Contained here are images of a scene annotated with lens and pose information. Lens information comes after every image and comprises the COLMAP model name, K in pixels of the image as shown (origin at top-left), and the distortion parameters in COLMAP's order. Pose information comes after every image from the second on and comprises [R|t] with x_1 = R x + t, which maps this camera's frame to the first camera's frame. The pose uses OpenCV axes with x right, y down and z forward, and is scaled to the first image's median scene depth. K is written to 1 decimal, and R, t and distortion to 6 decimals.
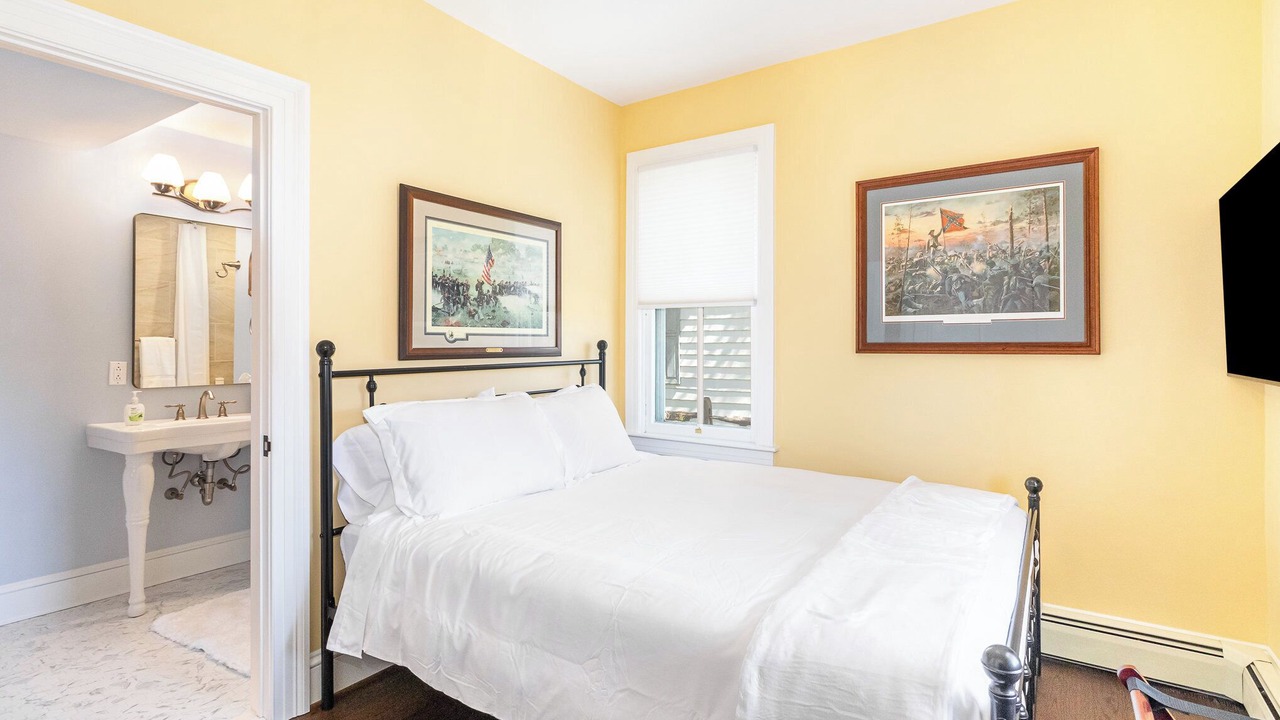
lens RADIAL K [[609.5, 0, 647.4], [0, 609.5, 353.3], [0, 0, 1]] dist [0.004846, 0.000370]
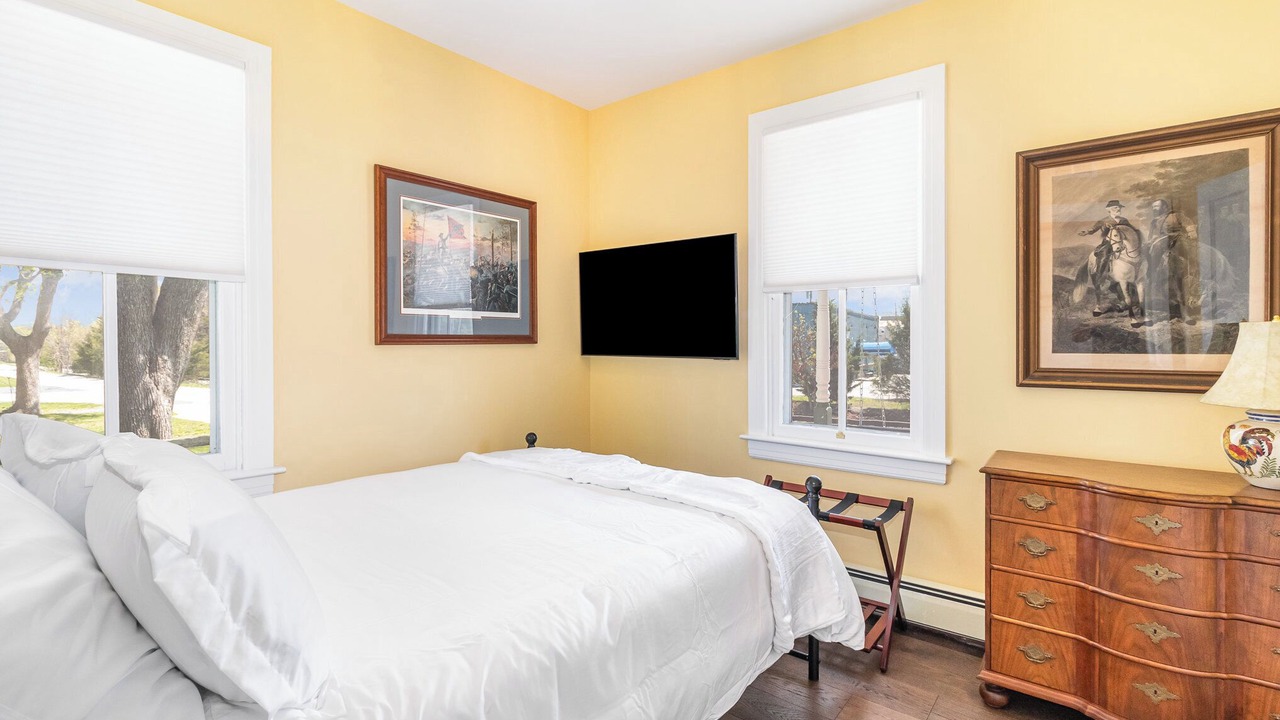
lens RADIAL K [[609.5, 0, 648.8], [0, 609.5, 353.9], [0, 0, 1]] dist [0.004846, 0.000370]
pose [[0.082526, -0.025282, 0.996268, -0.603330], [0.011785, 0.999633, 0.024391, -0.005129], [-0.996519, 0.009728, 0.082793, 0.526246]]
